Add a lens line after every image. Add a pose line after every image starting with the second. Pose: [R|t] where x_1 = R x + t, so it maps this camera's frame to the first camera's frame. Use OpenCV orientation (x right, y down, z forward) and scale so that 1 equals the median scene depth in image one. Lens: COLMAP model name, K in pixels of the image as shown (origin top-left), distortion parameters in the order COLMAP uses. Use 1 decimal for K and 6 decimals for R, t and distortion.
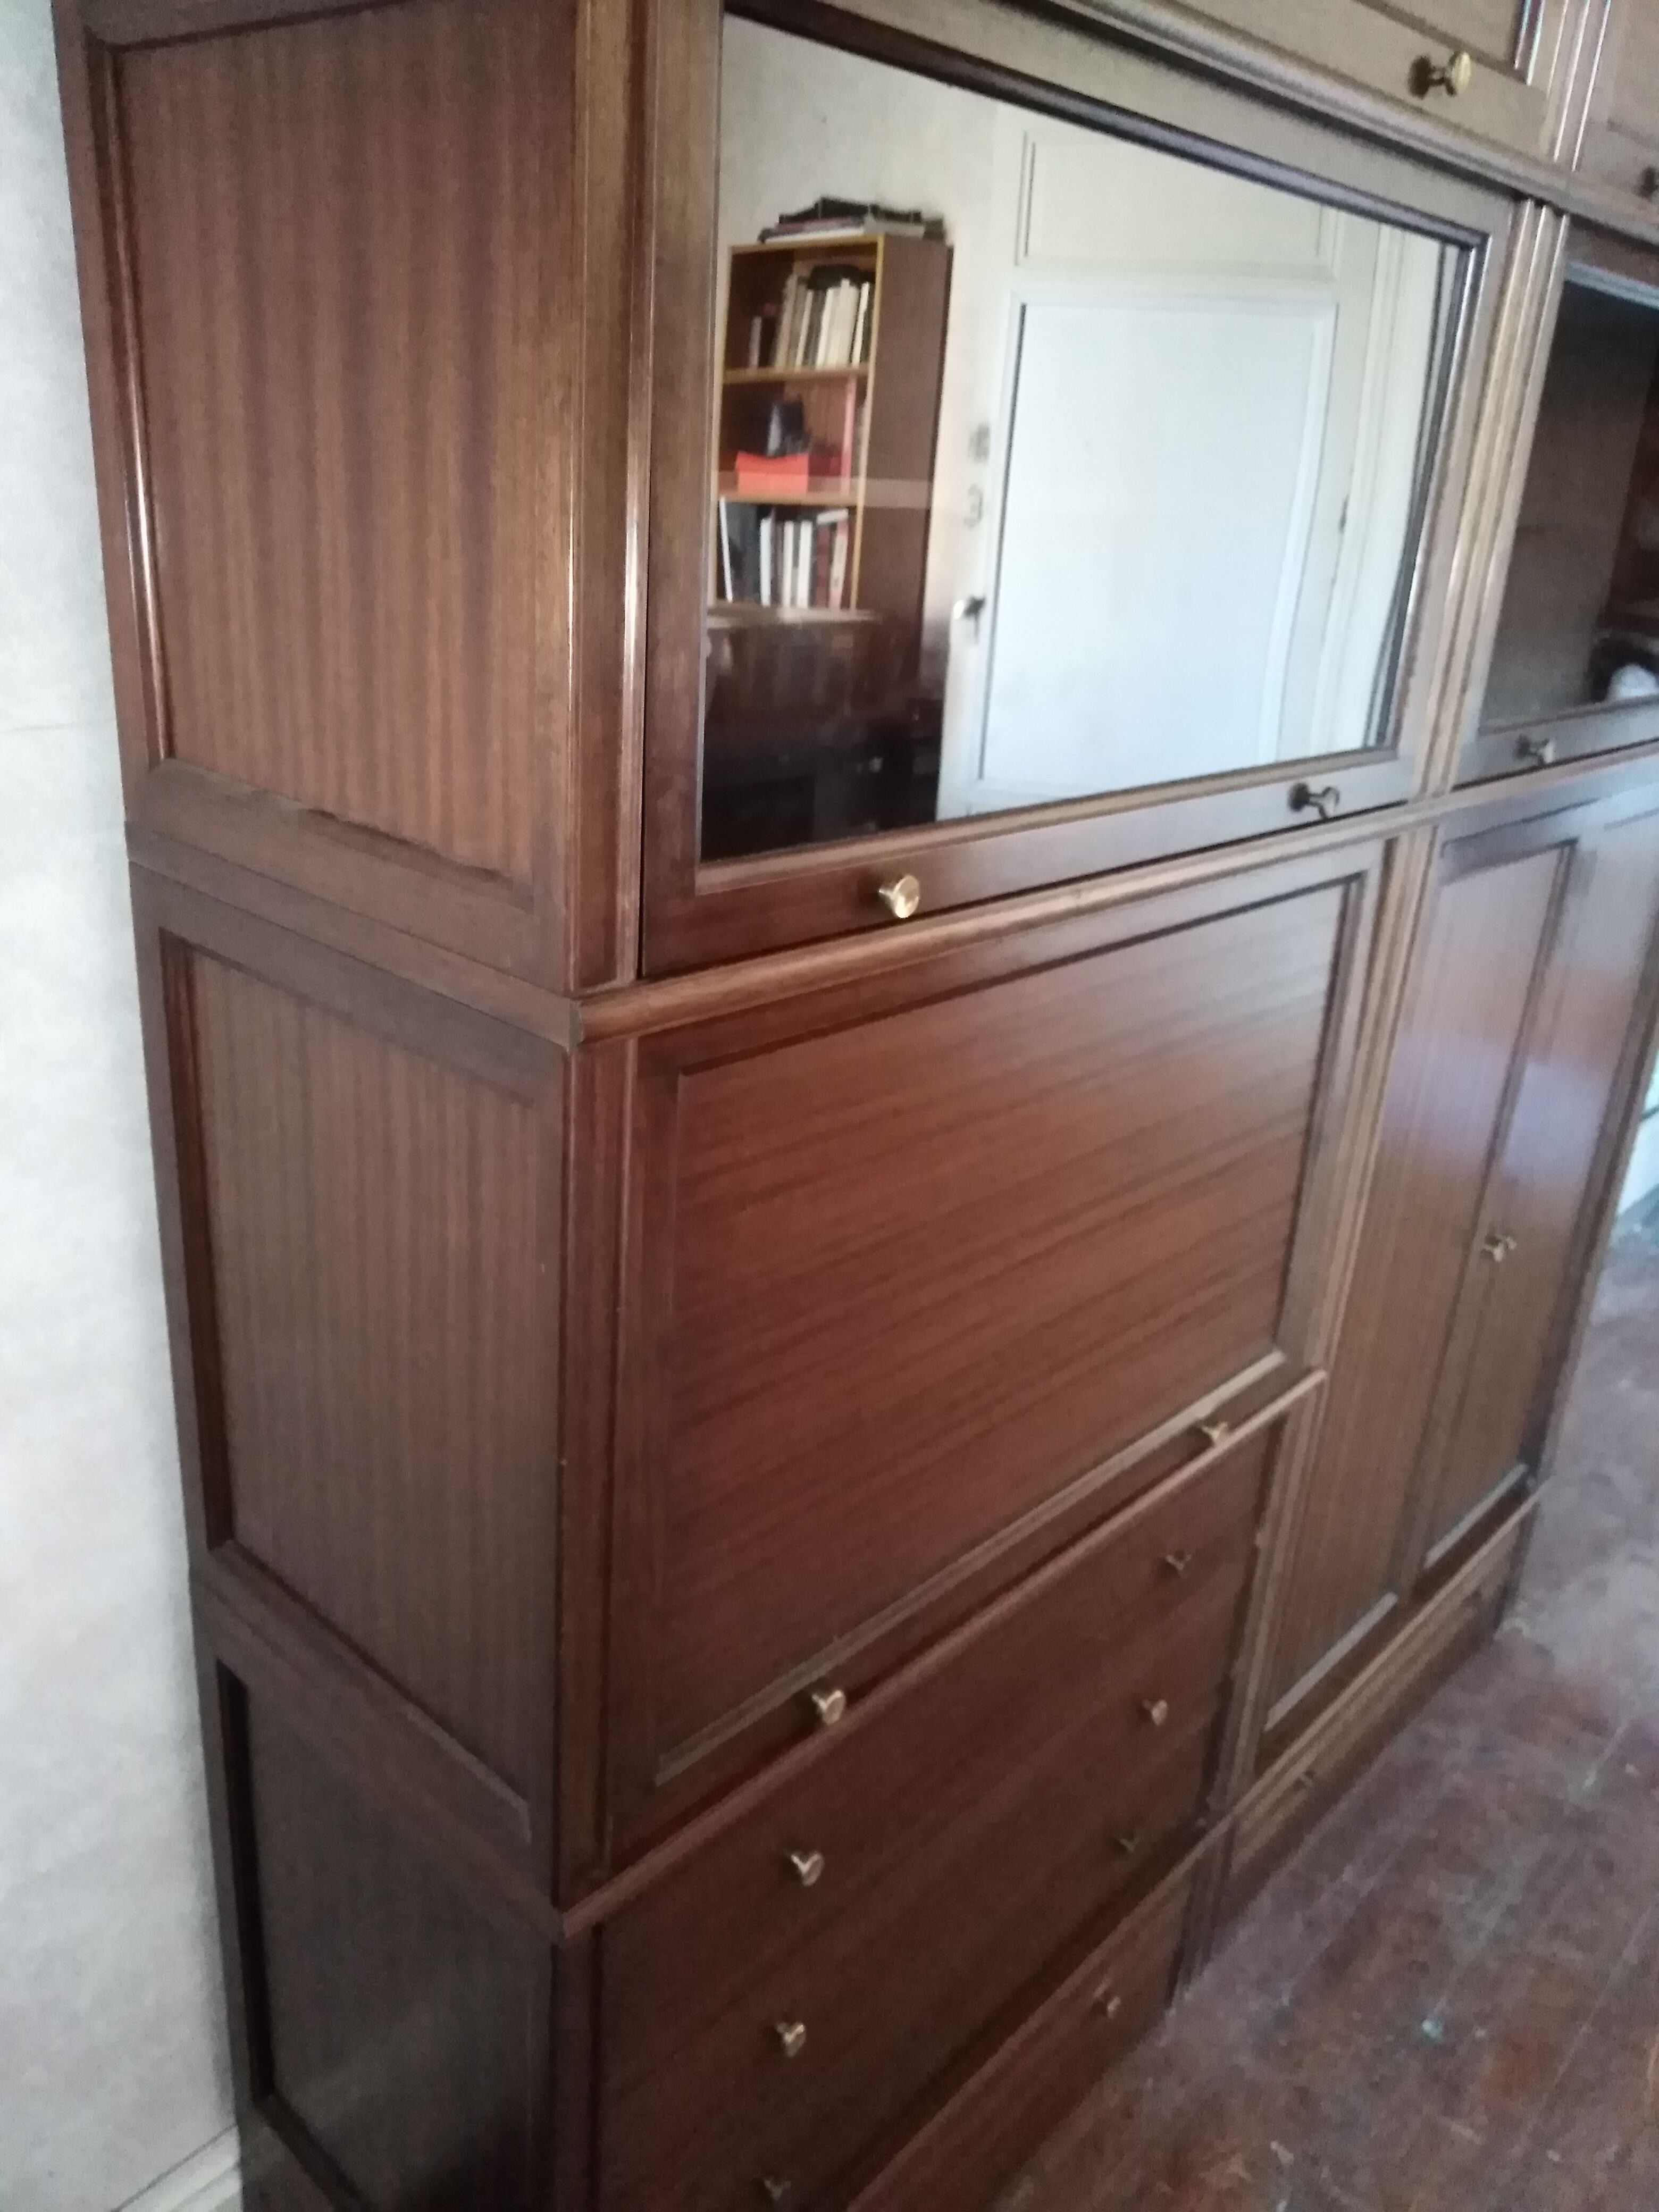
lens RADIAL K [[1657.2, 0, 830.2], [0, 1657.2, 1091.1], [0, 0, 1]] dist [0.010830, 0.002721]
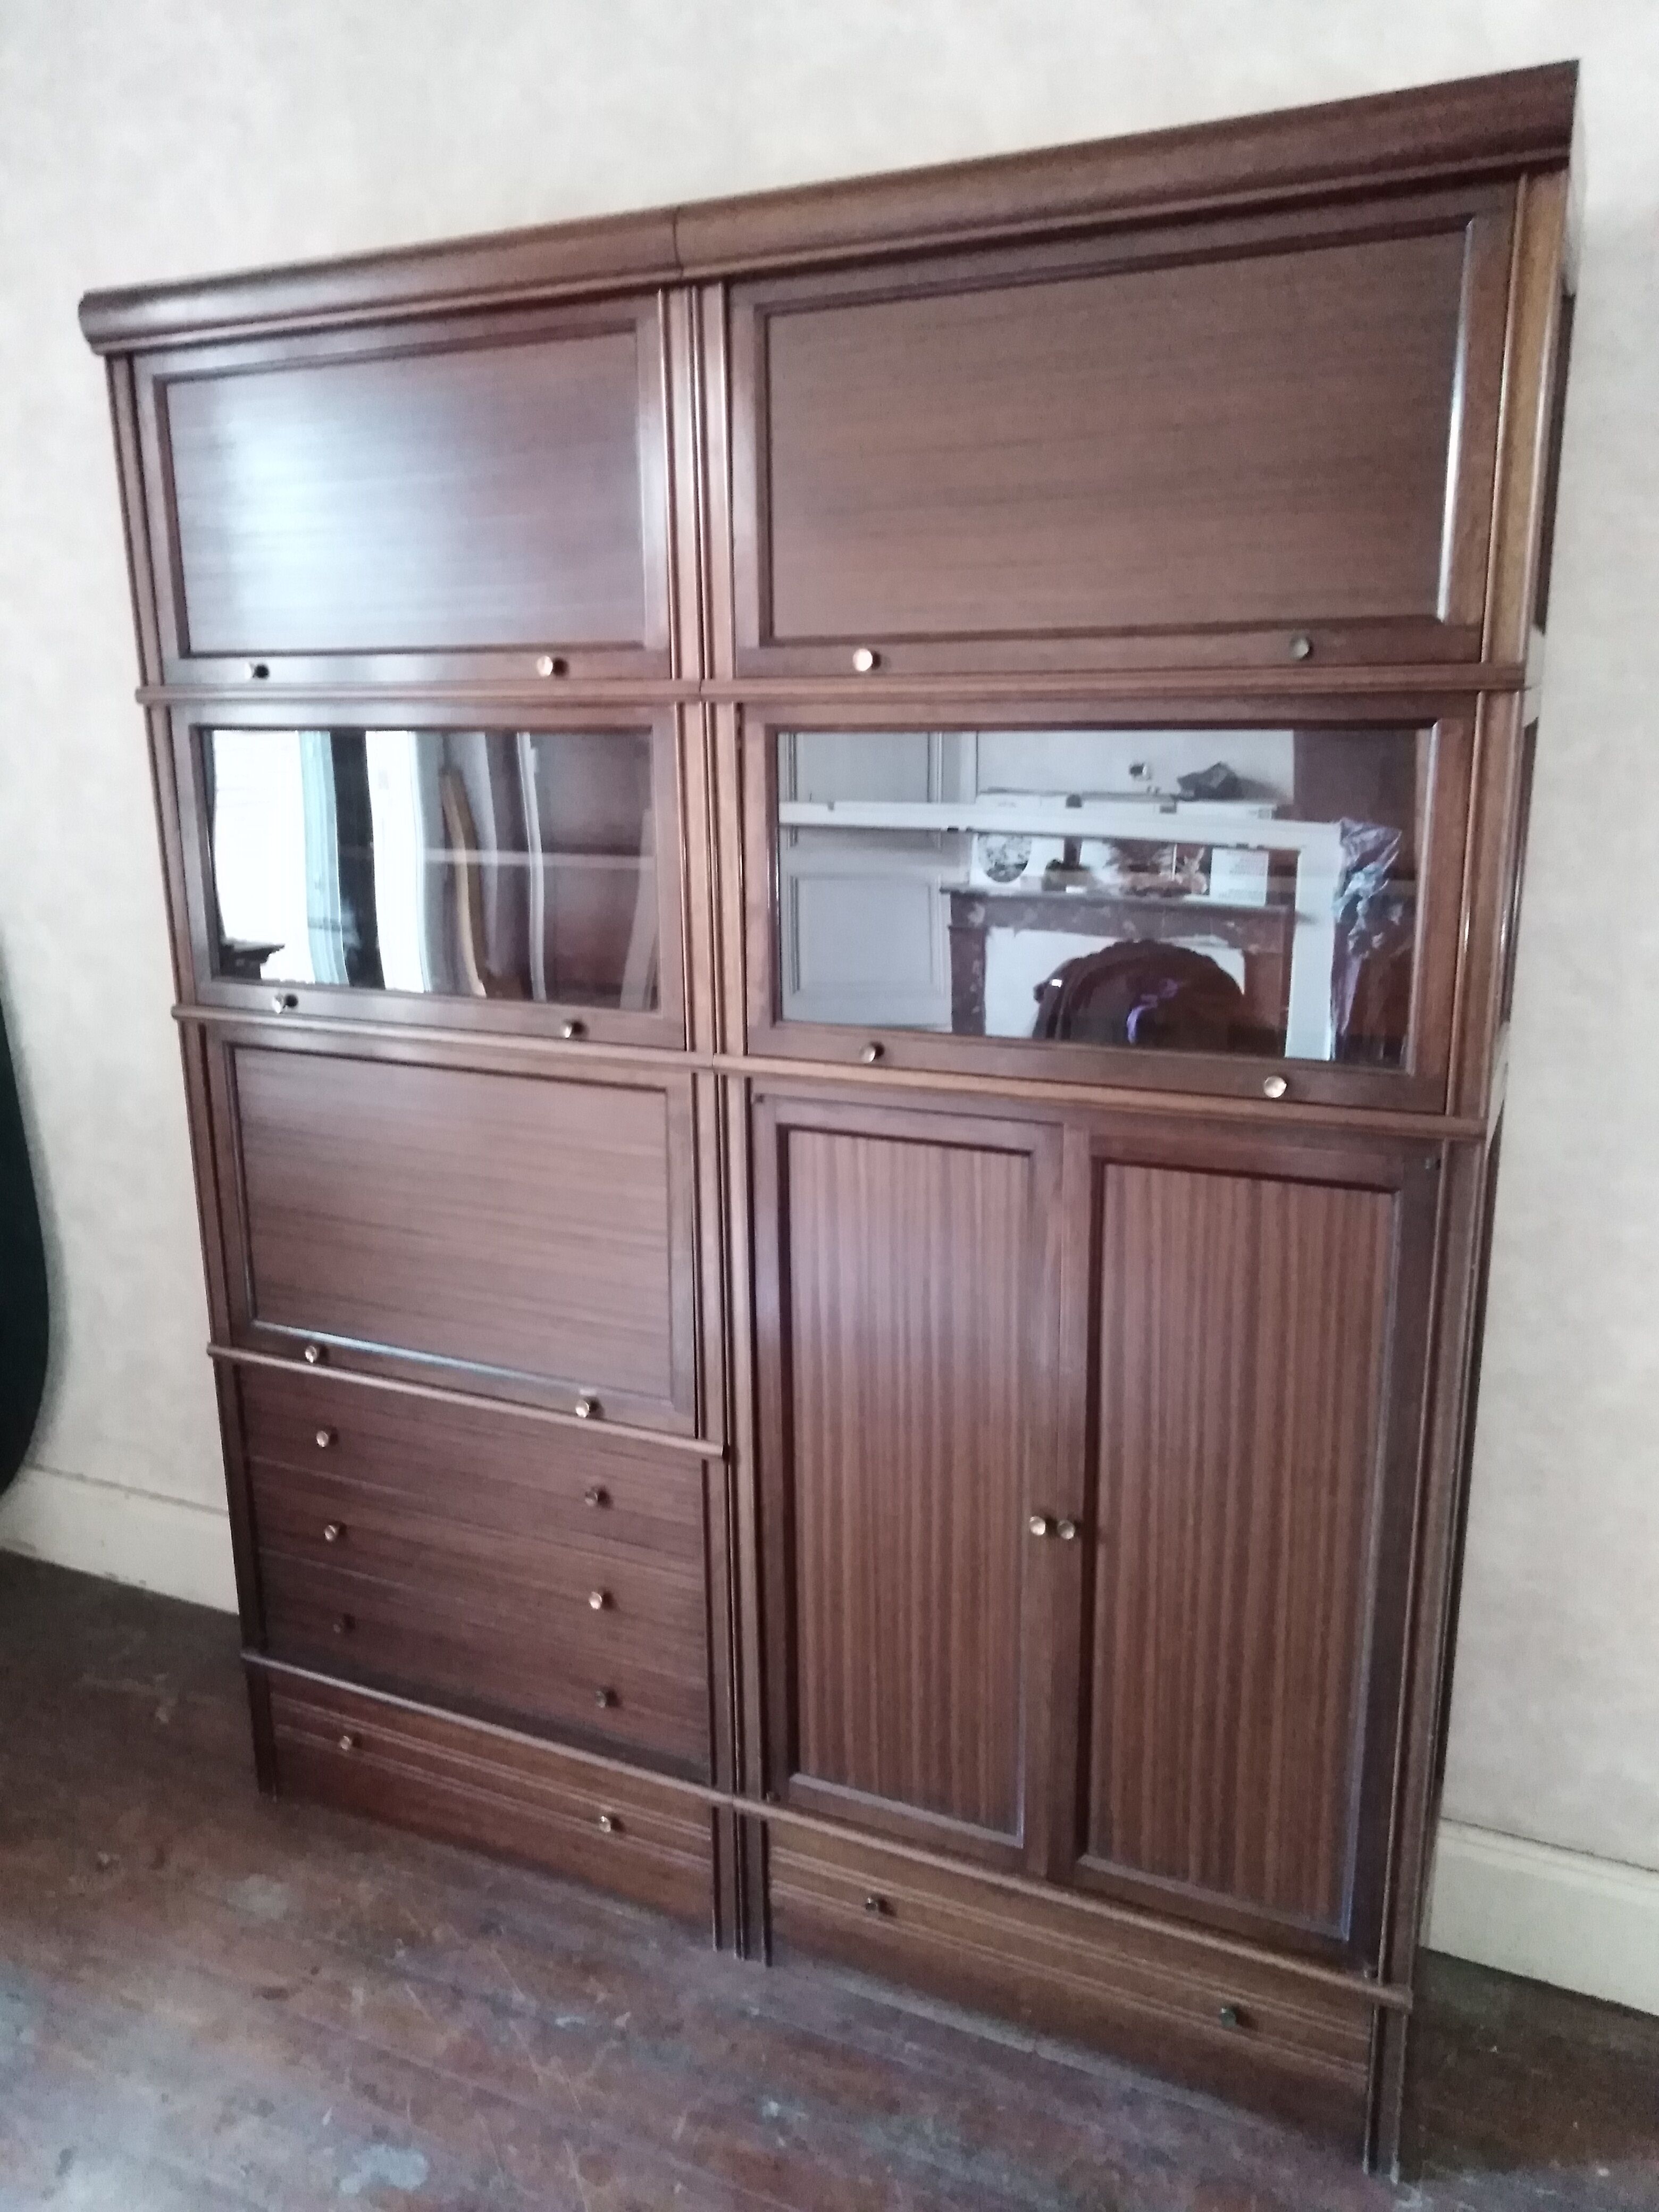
lens RADIAL K [[1657.2, 0, 843.2], [0, 1657.2, 1100.0], [0, 0, 1]] dist [0.010830, 0.002721]
pose [[0.309507, 0.153792, -0.938378, 1.726612], [-0.309361, 0.949435, 0.053567, -0.239112], [0.899167, 0.273719, 0.341434, 0.569971]]
